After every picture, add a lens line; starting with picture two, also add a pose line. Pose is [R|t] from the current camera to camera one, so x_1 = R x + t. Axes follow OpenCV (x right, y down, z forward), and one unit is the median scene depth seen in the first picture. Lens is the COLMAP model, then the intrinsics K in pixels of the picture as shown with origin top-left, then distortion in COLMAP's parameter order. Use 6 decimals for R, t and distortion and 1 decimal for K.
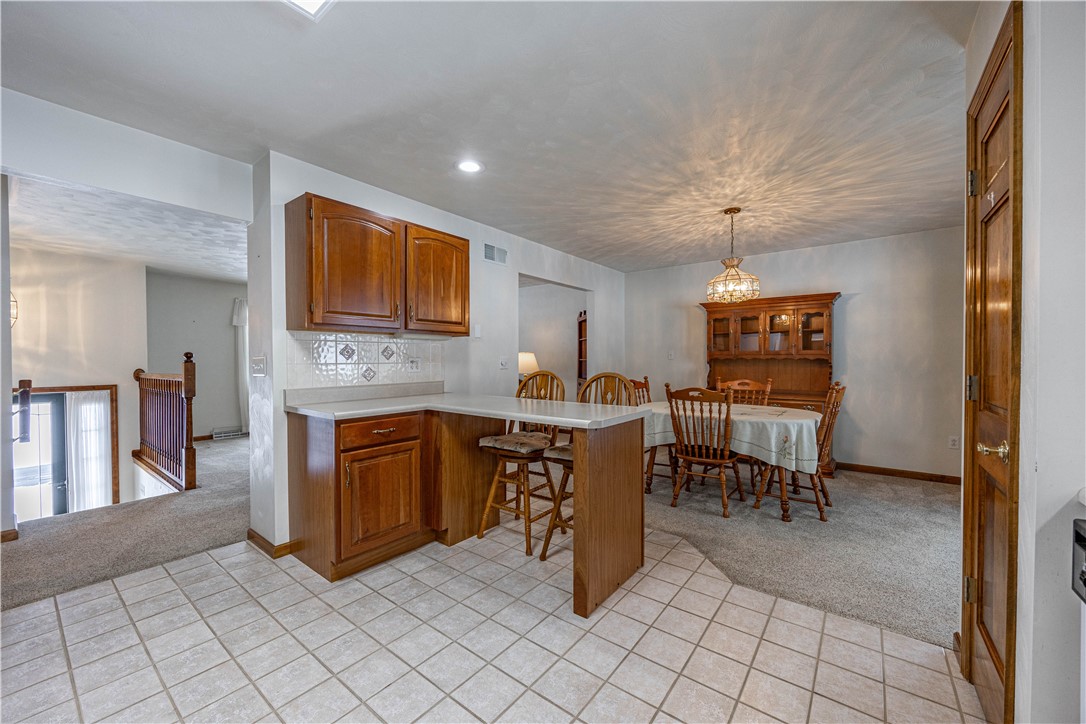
lens RADIAL K [[414.8, 0, 543.0], [0, 414.8, 362.0], [0, 0, 1]] dist [-0.000310, -0.000485]
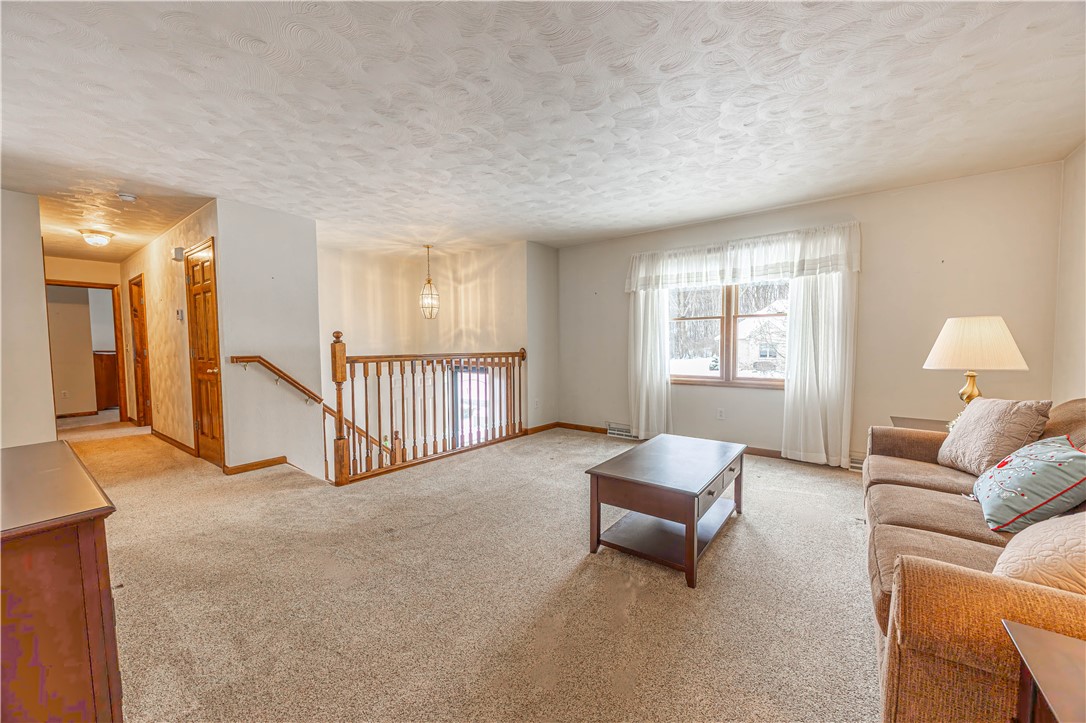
lens RADIAL K [[414.8, 0, 543.0], [0, 414.8, 361.5], [0, 0, 1]] dist [-0.000310, -0.000485]
pose [[0.021910, 0.054477, -0.998275, 0.024573], [0.001063, 0.998512, 0.054513, -0.005966], [0.999759, -0.002255, 0.021819, 1.130901]]
